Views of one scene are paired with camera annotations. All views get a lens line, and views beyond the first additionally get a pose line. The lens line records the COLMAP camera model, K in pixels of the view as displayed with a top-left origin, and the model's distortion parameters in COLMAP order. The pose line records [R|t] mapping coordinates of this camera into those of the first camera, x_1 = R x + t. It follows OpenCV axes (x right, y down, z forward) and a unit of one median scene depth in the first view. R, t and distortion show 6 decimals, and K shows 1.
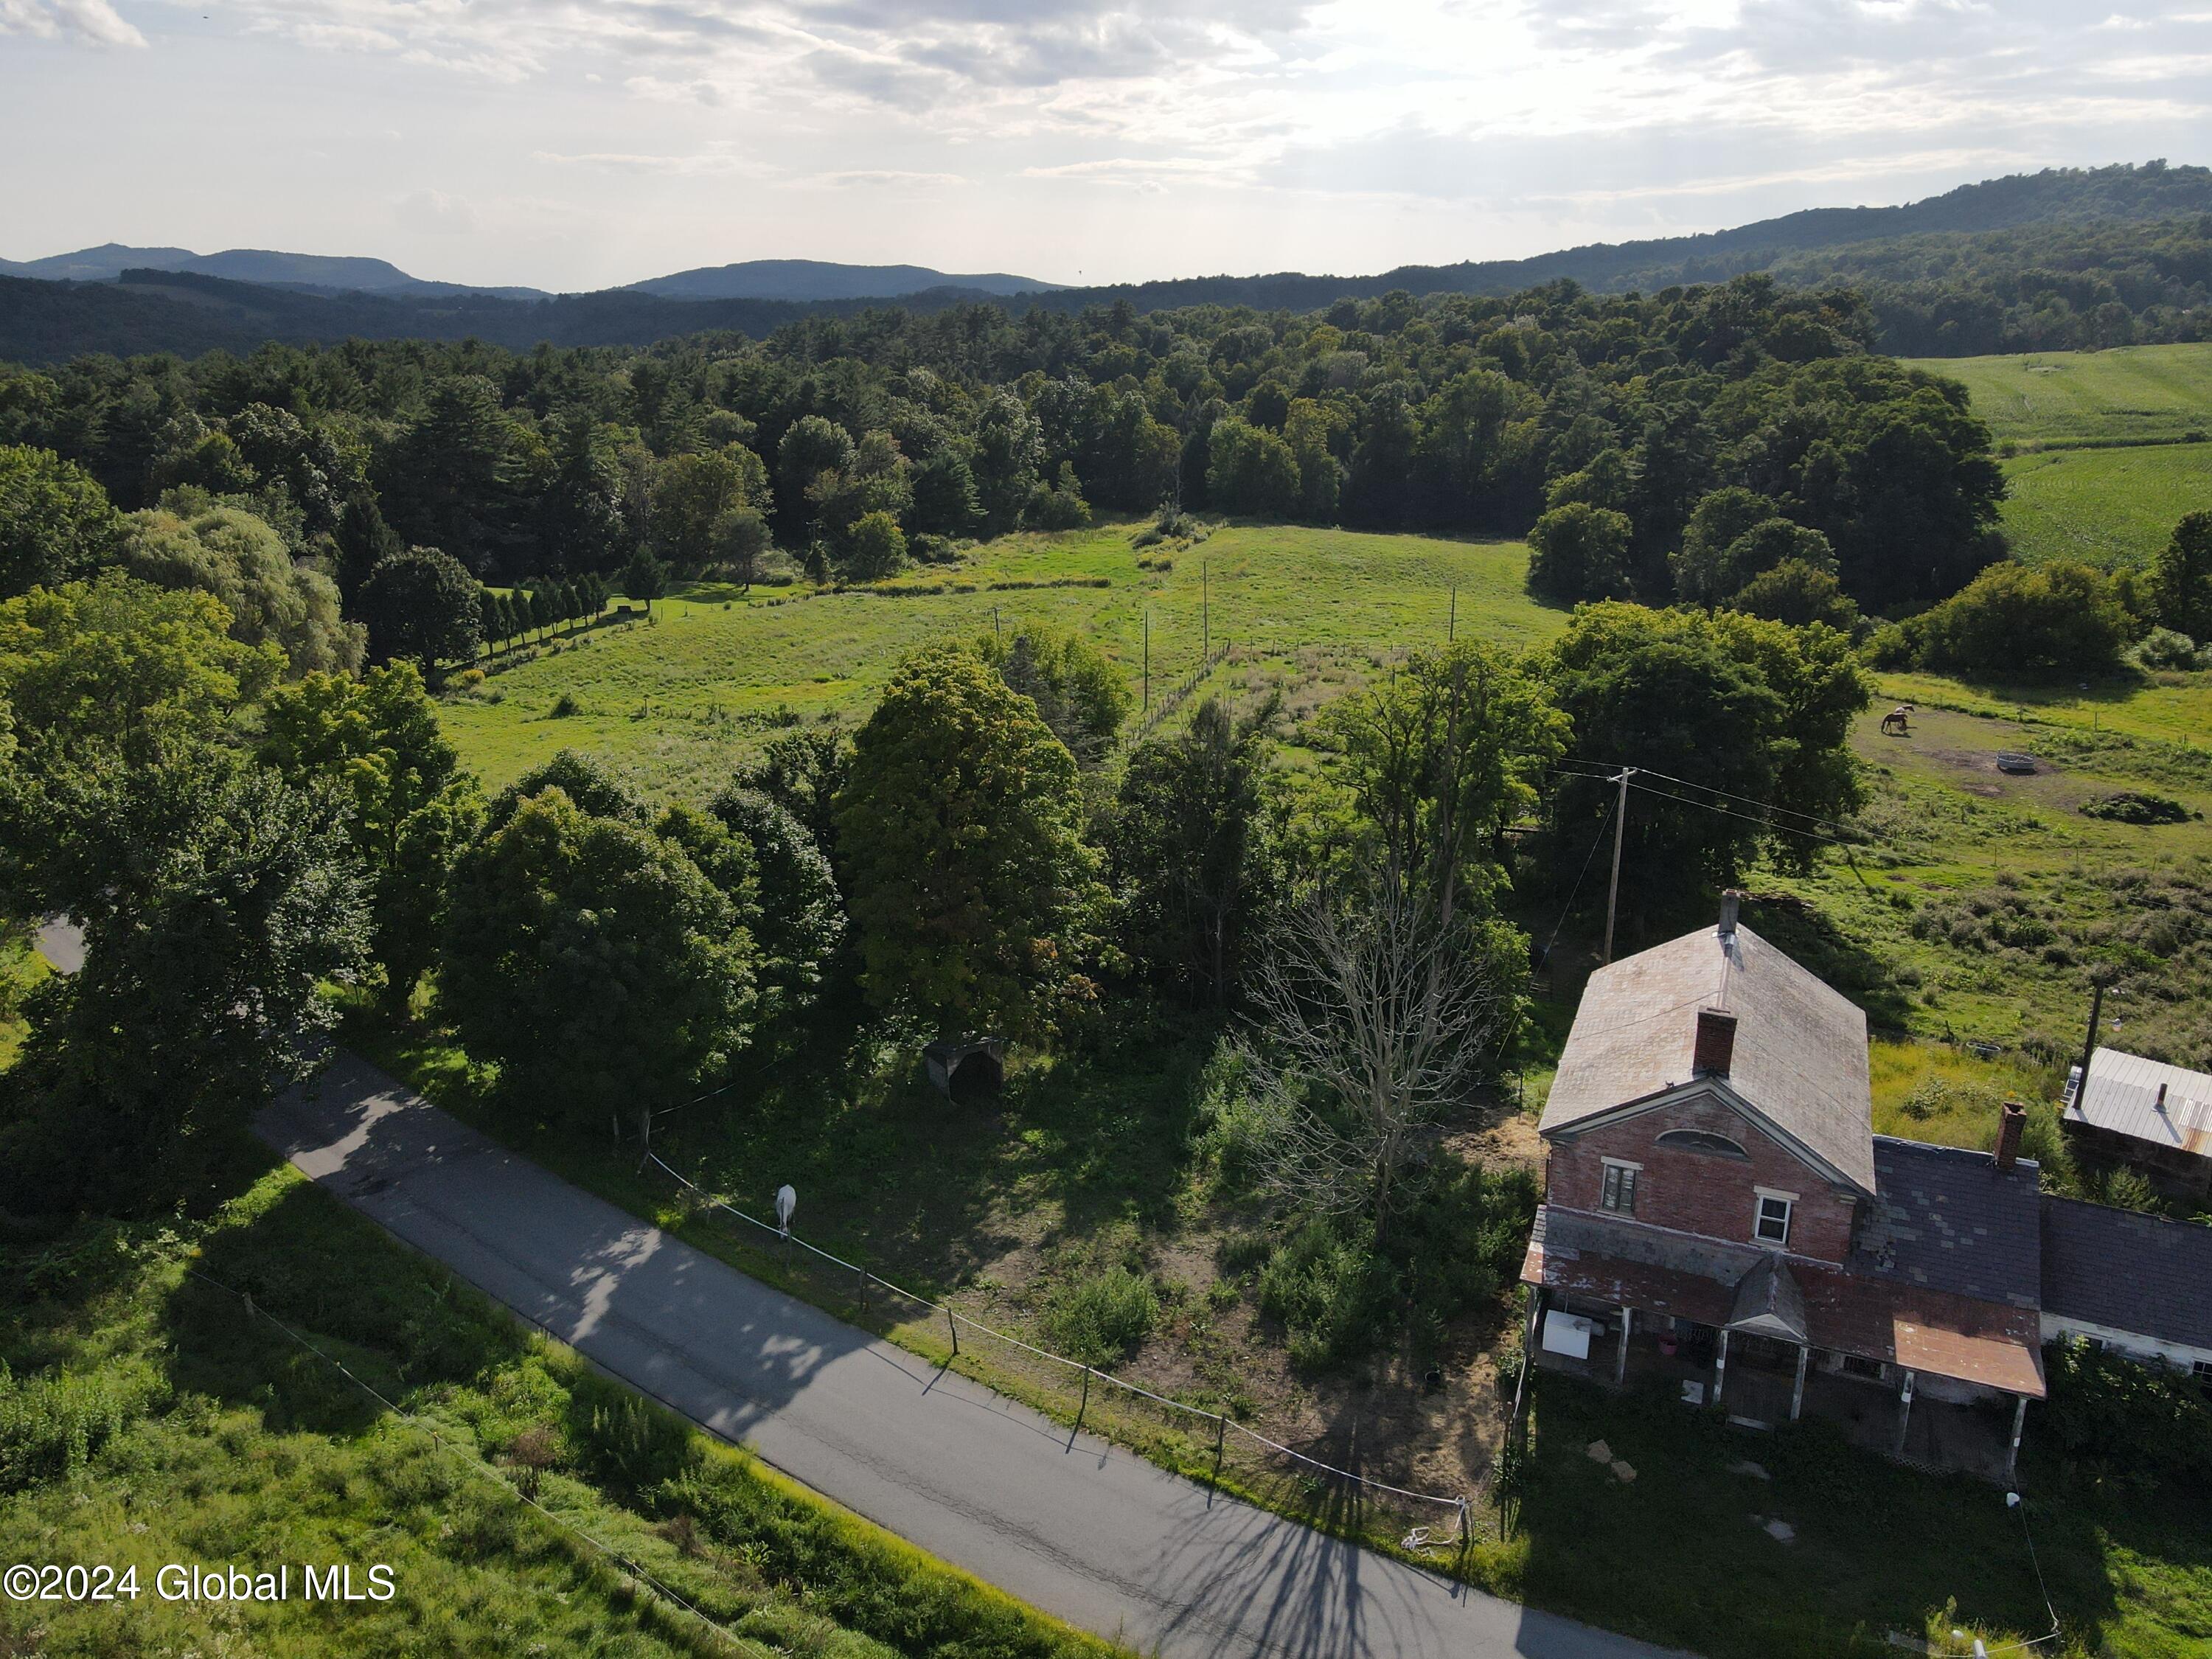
lens RADIAL K [[1587.4, 0, 1111.5], [0, 1587.4, 802.6], [0, 0, 1]] dist [0.011966, -0.000918]
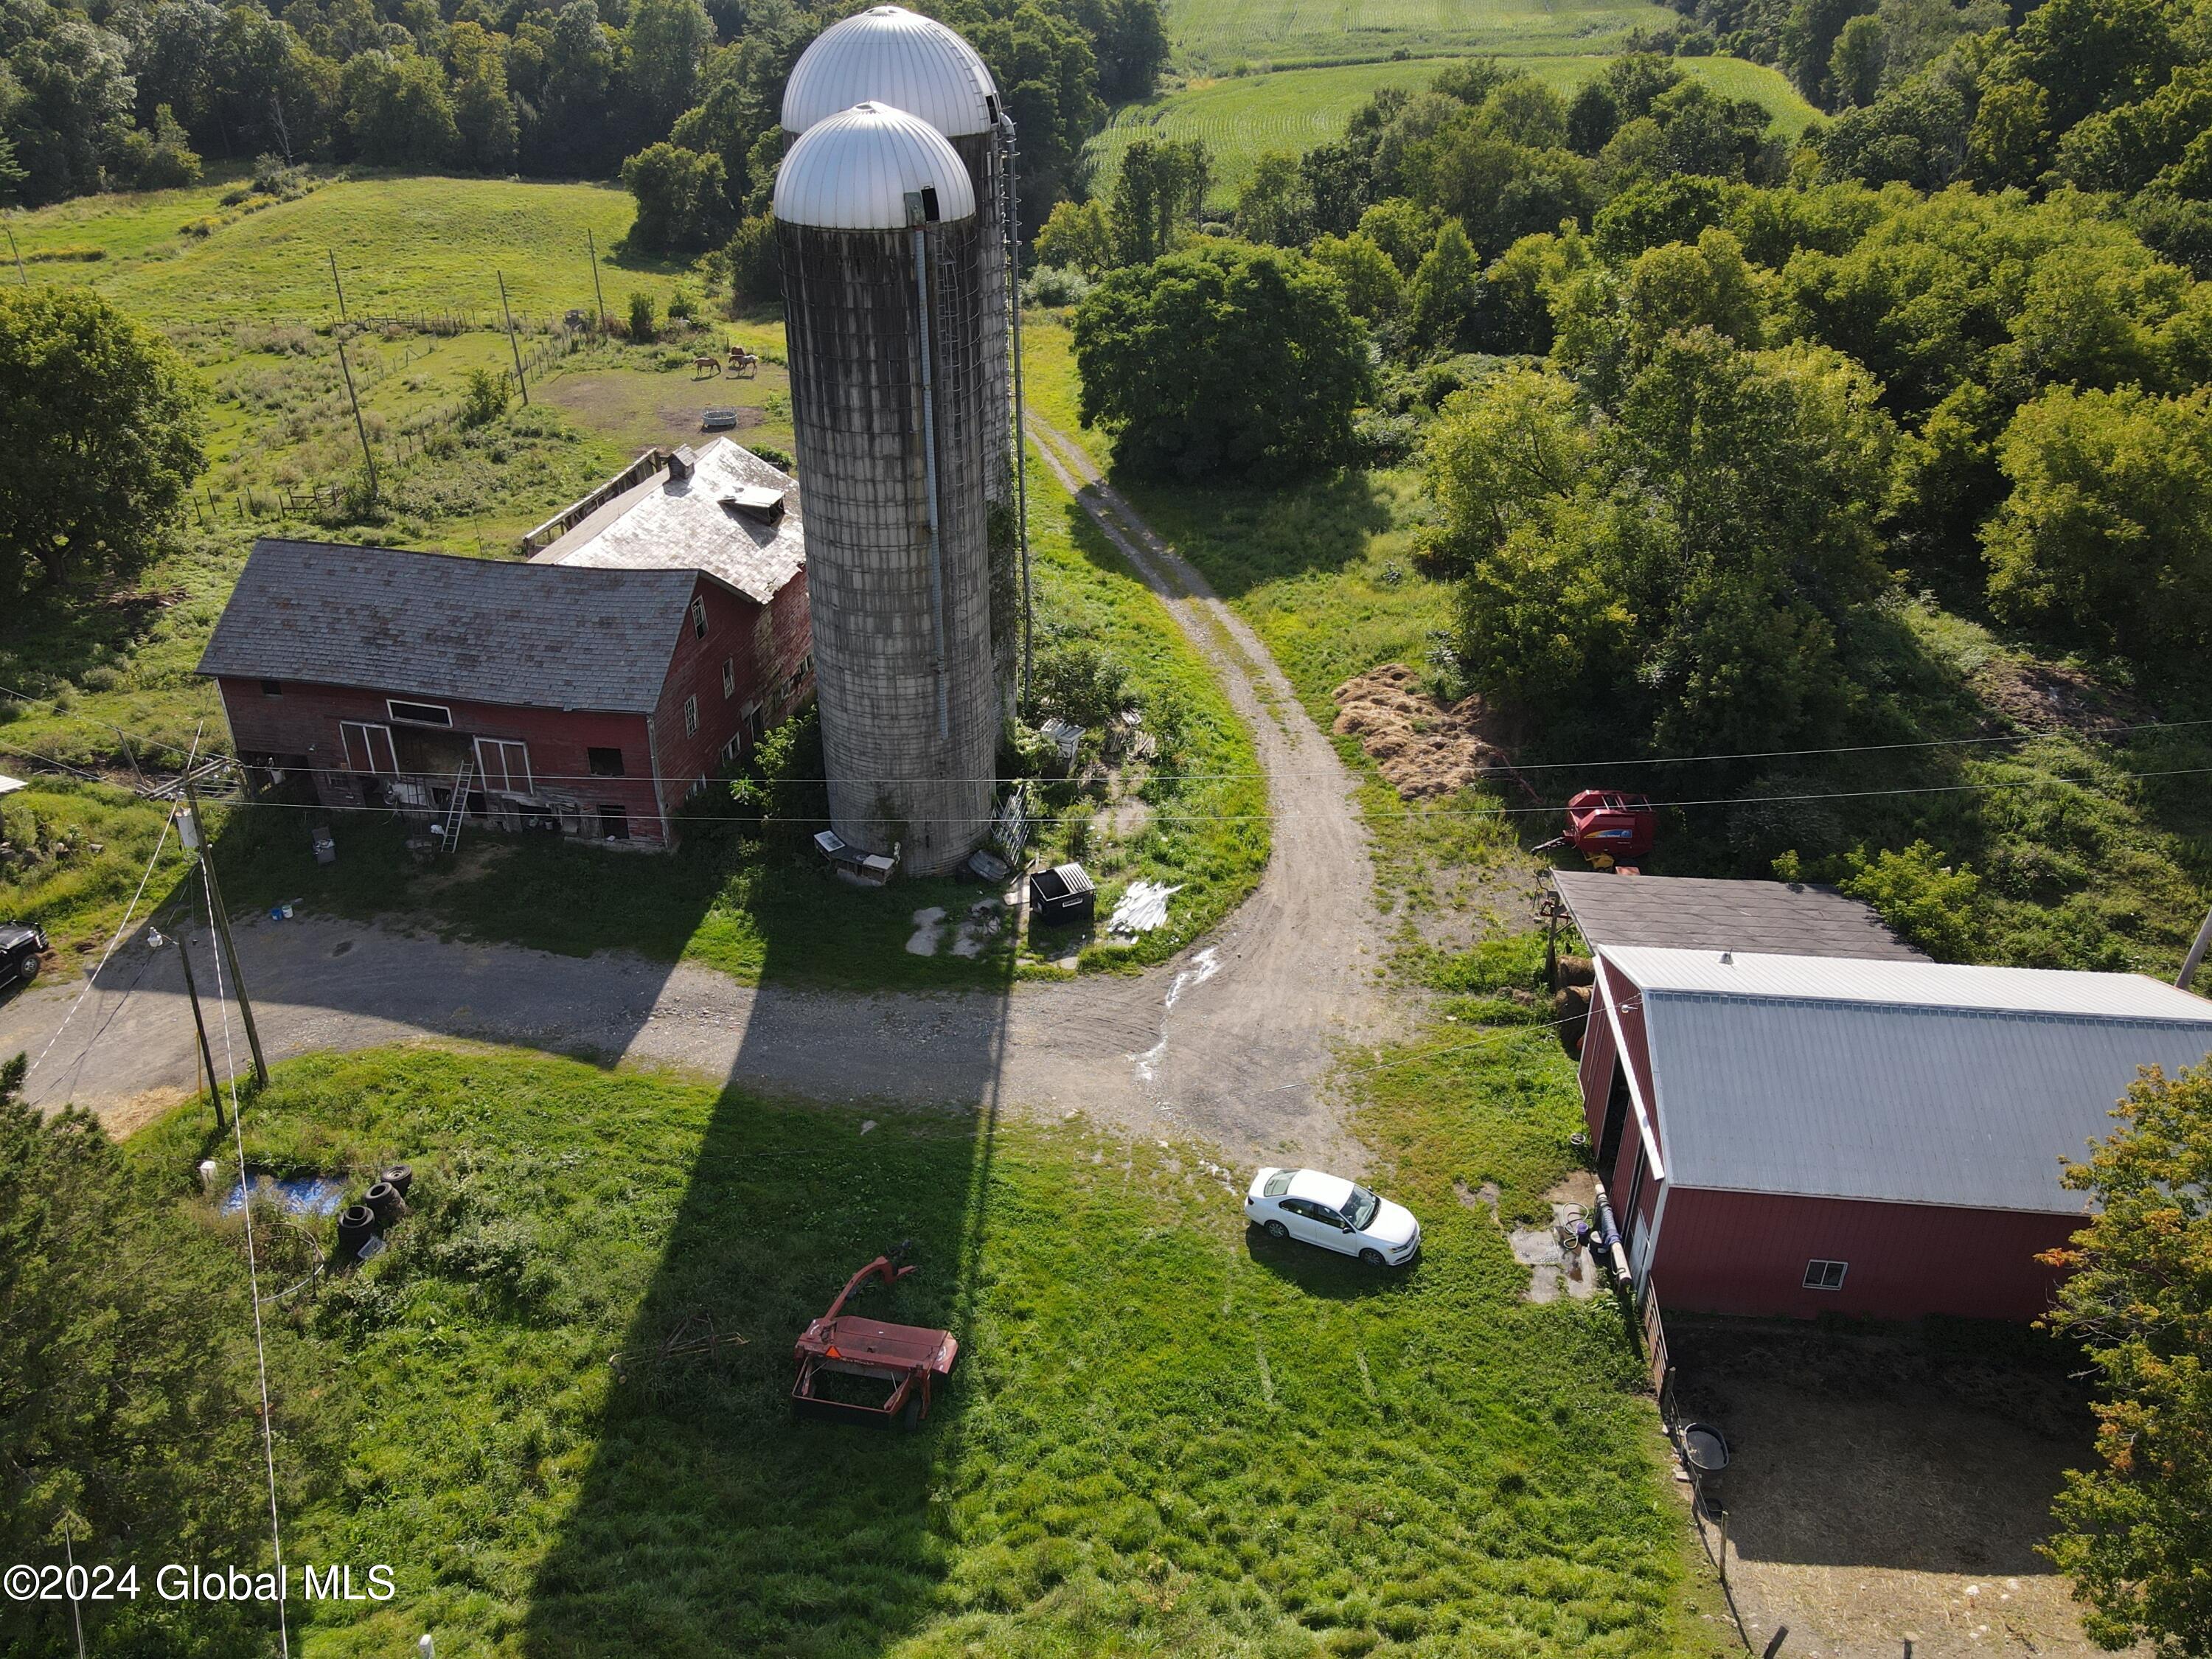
lens RADIAL K [[1575.1, 0, 1114.0], [0, 1575.1, 810.6], [0, 0, 1]] dist [0.036884, -0.031486]
pose [[0.965191, -0.127188, 0.228537, 0.267874], [0.076007, 0.972486, 0.220212, 0.006792], [-0.250257, -0.195177, 0.948302, -0.021989]]
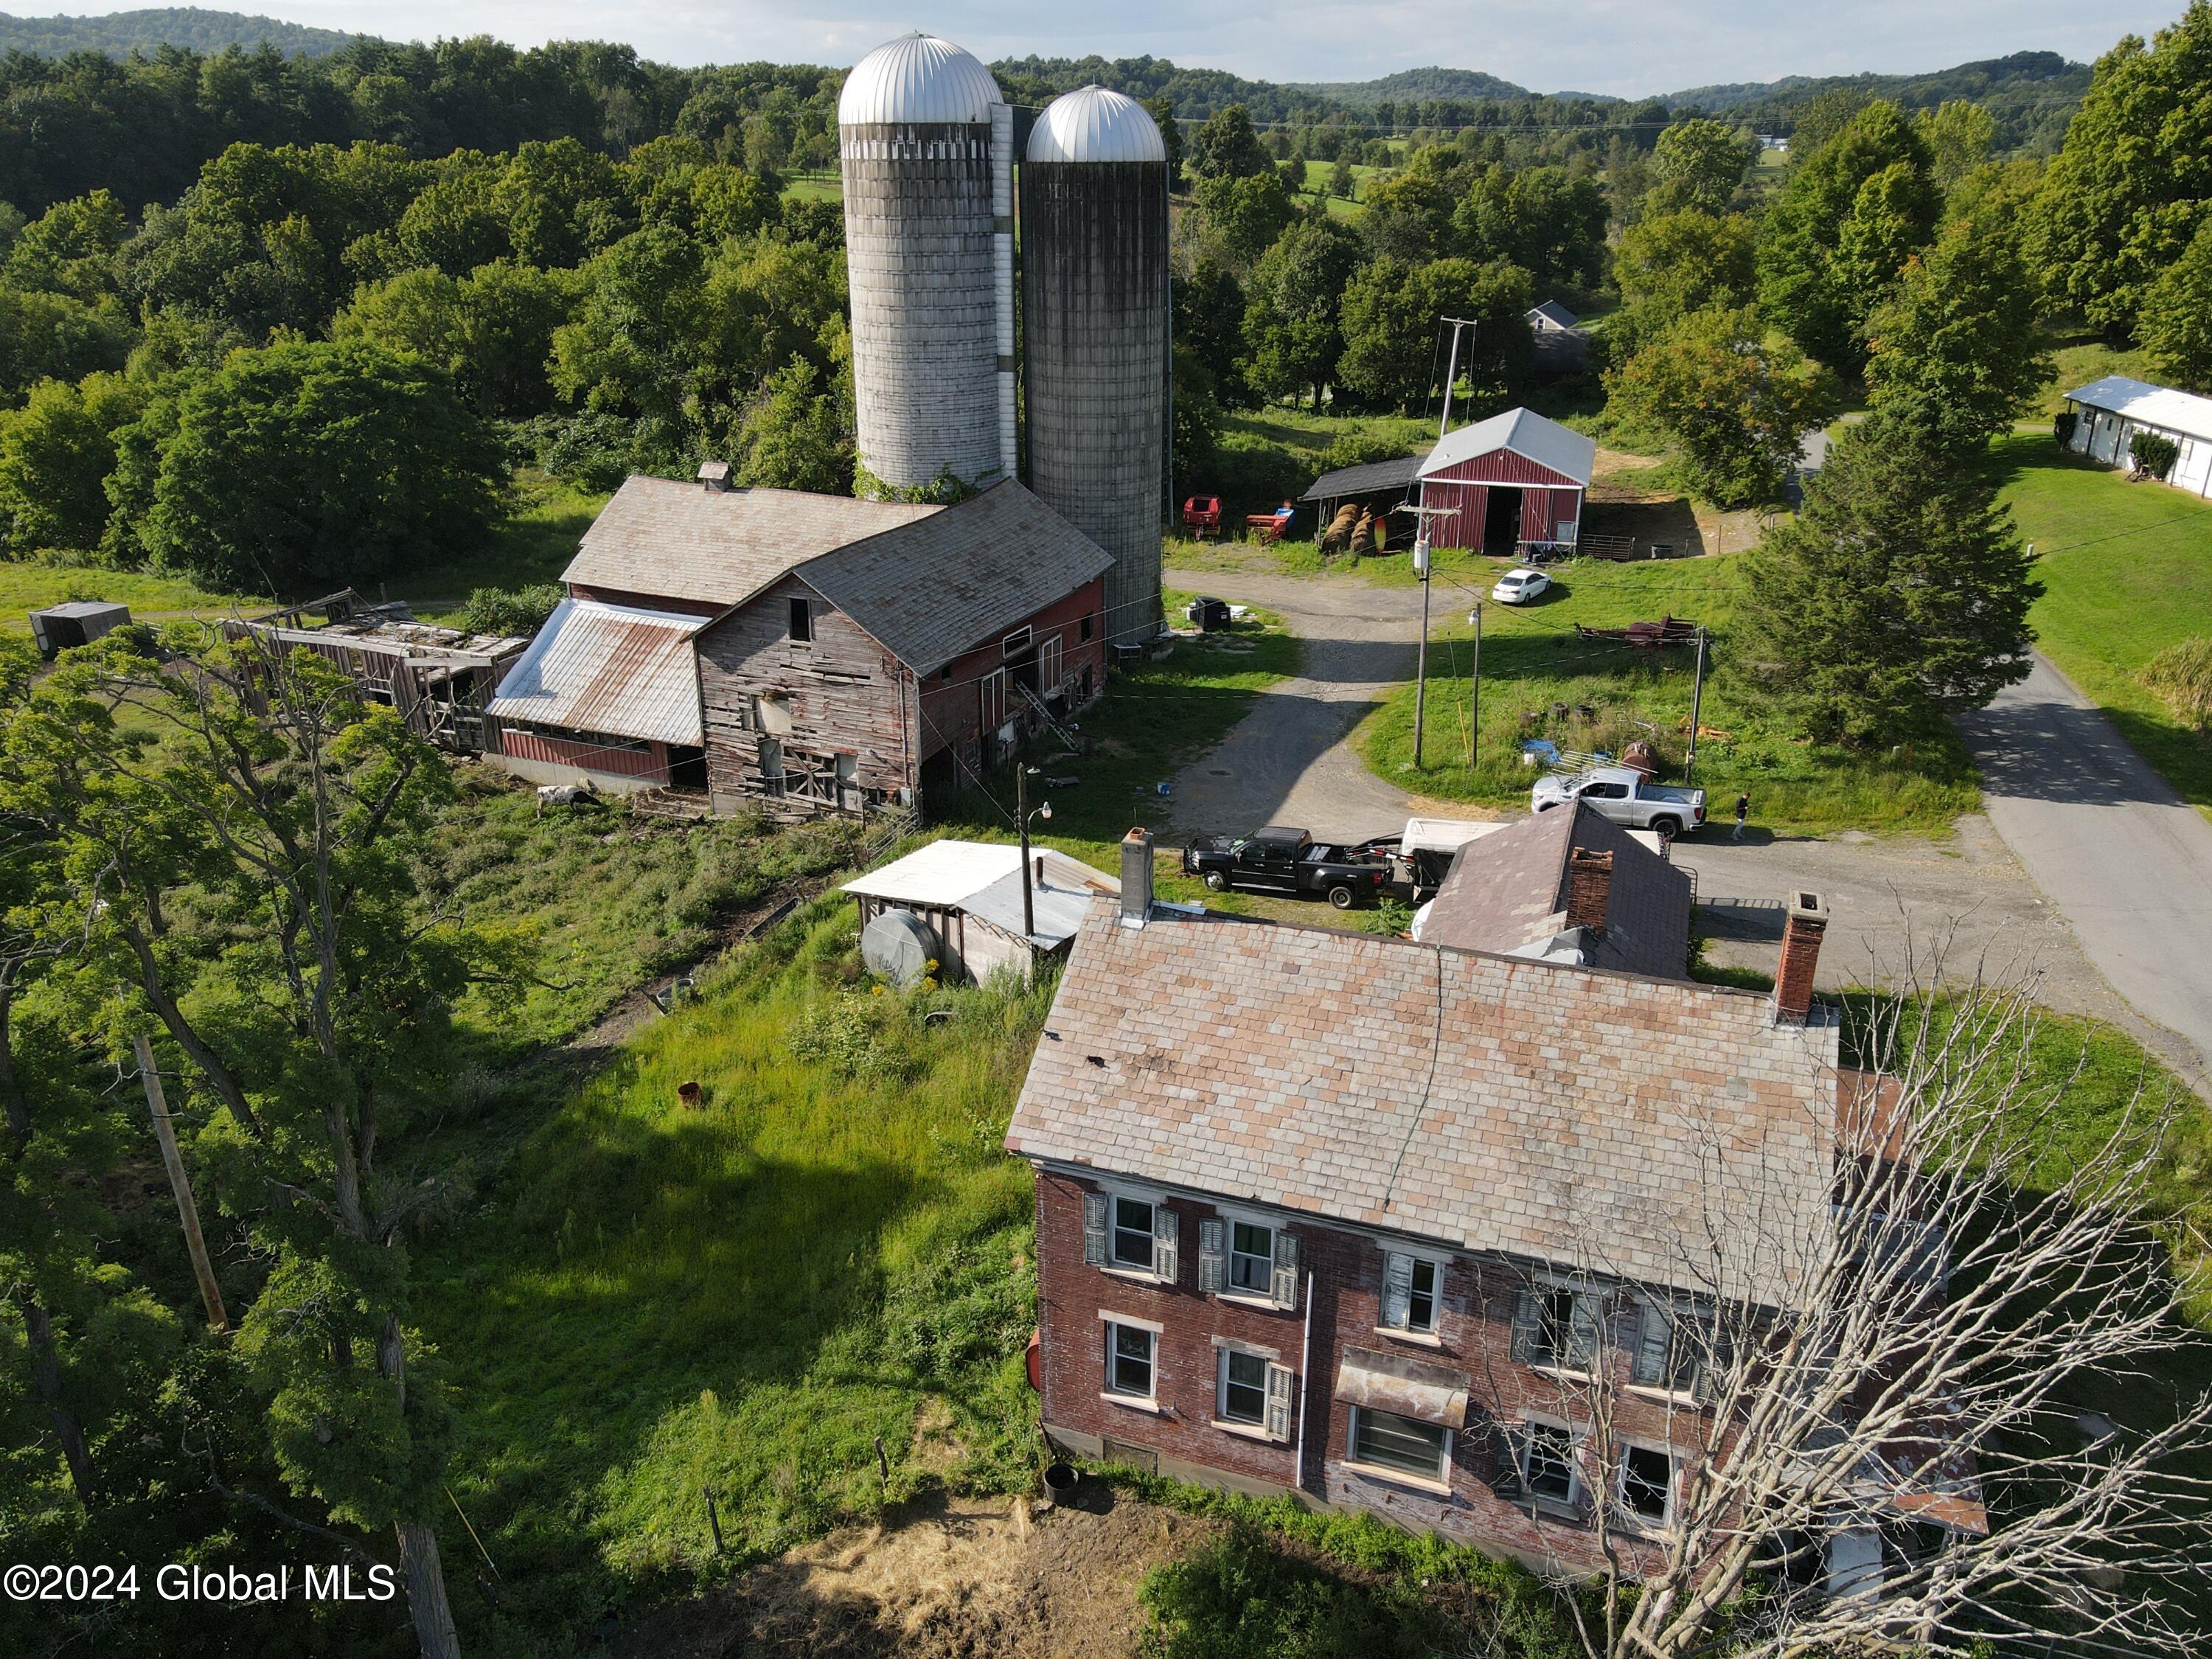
lens RADIAL K [[1584.4, 0, 1106.0], [0, 1584.4, 829.5], [0, 0, 1]] dist [-0.020079, 0.061246]
pose [[-0.066921, -0.391763, 0.917629, -0.017089], [0.298254, 0.869785, 0.393089, -0.032049], [-0.952138, 0.299992, 0.058638, 0.207160]]
